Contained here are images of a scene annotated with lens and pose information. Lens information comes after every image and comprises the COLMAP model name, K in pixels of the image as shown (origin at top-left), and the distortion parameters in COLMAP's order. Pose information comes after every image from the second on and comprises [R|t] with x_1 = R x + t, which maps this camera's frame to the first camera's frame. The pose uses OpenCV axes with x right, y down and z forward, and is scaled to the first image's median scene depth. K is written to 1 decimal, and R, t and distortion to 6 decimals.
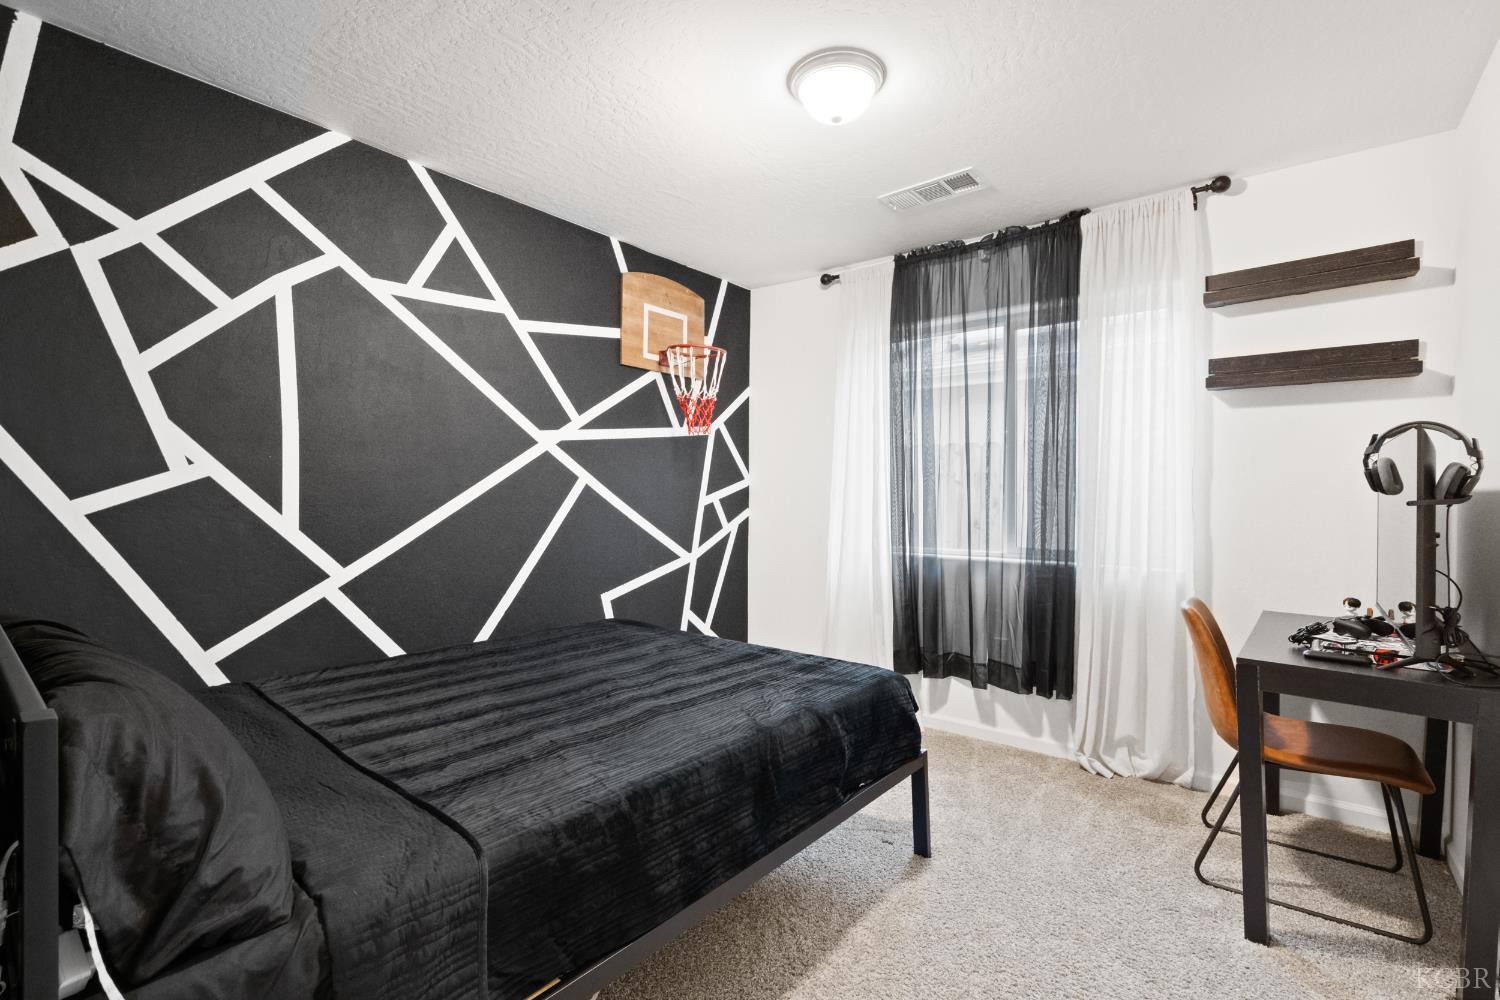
lens RADIAL K [[663.7, 0, 749.9], [0, 663.7, 490.0], [0, 0, 1]] dist [0.000618, 0.000293]
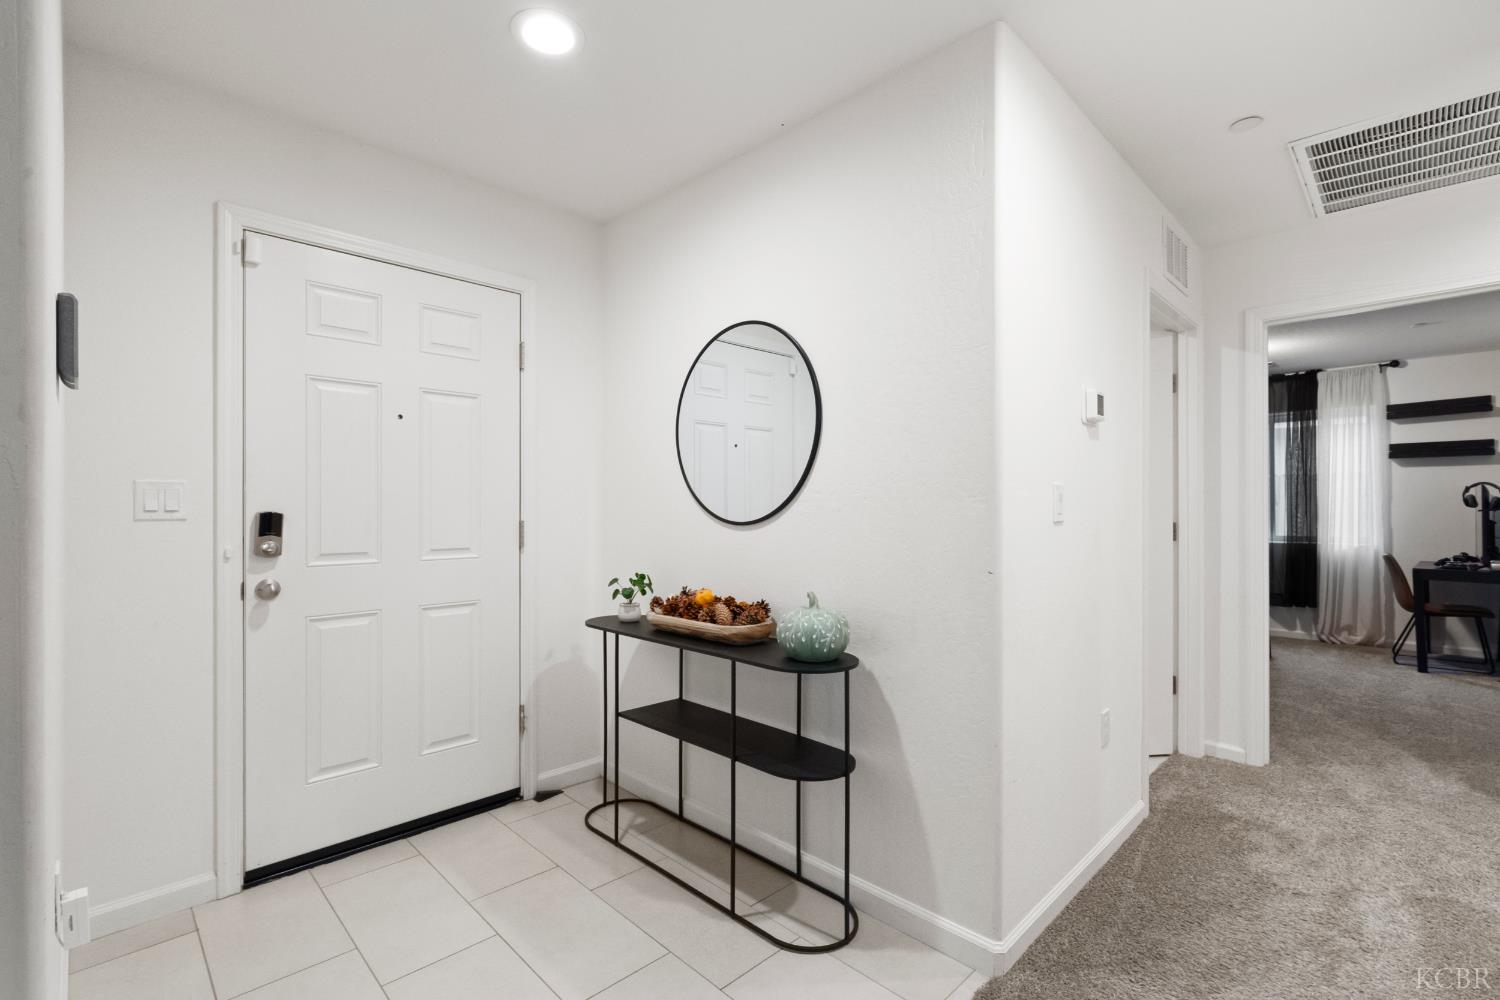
lens RADIAL K [[671.3, 0, 750.0], [0, 671.3, 500.0], [0, 0, 1]] dist [0.002215, 0.000294]
pose [[0.994458, -0.007937, -0.104833, -1.149805], [0.006832, 0.999917, -0.010899, -0.008874], [0.104911, 0.010122, 0.994430, -1.391620]]
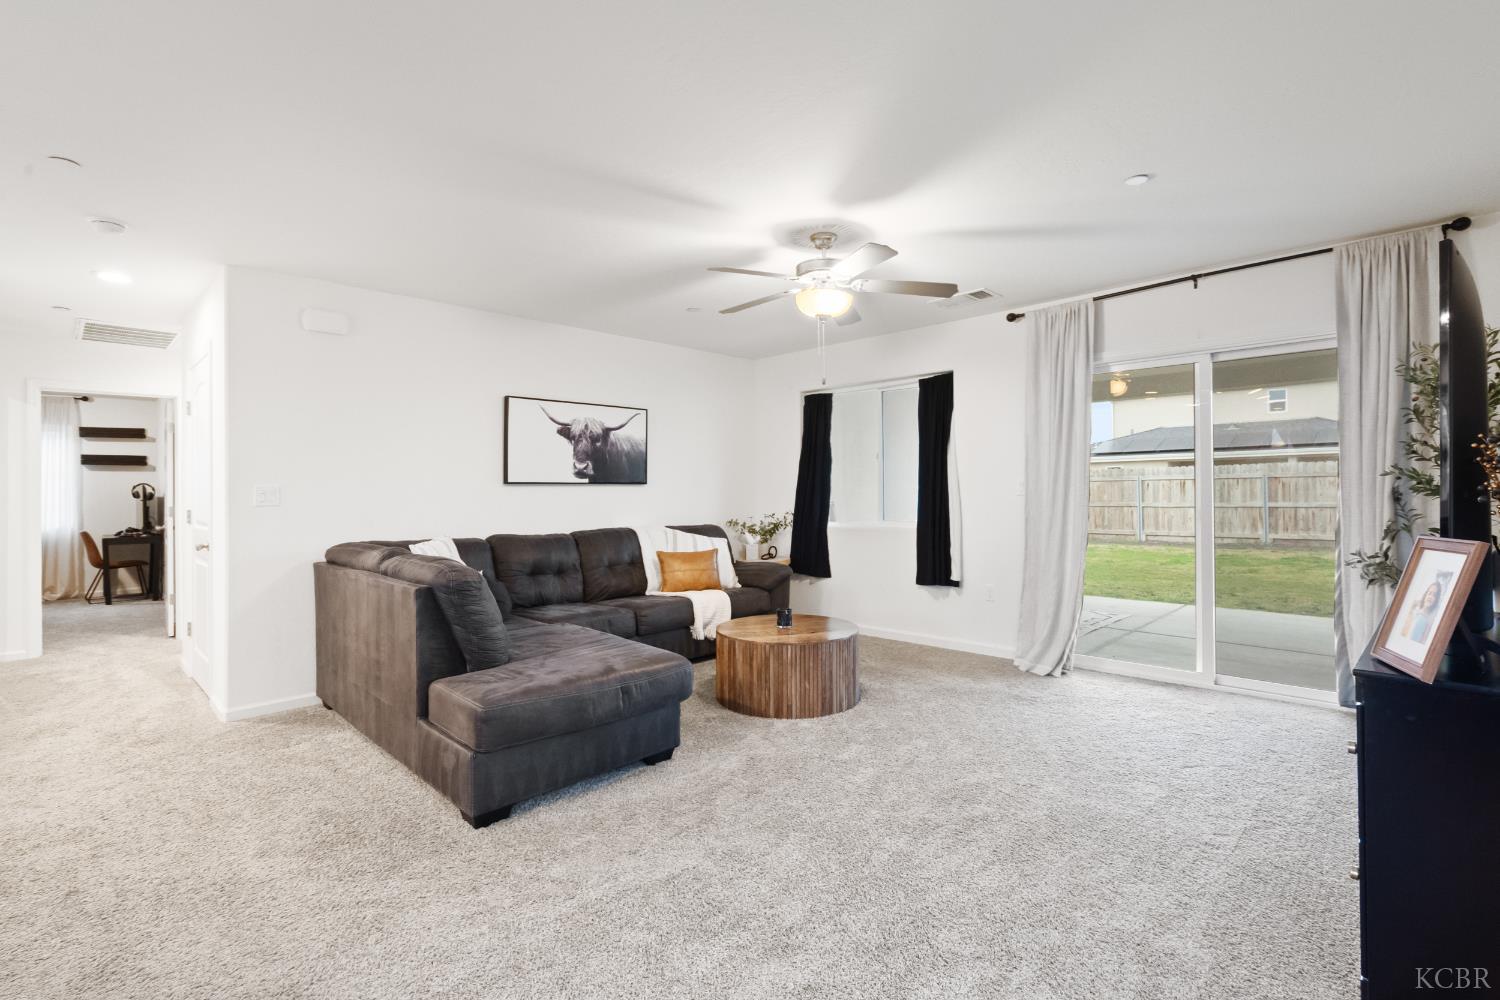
lens RADIAL K [[684.7, 0, 743.9], [0, 684.7, 494.3], [0, 0, 1]] dist [0.001442, 0.000147]
pose [[0.101556, -0.011374, 0.994765, -2.157721], [0.007589, 0.999914, 0.010659, -0.026044], [-0.994801, 0.006466, 0.101634, -2.369435]]
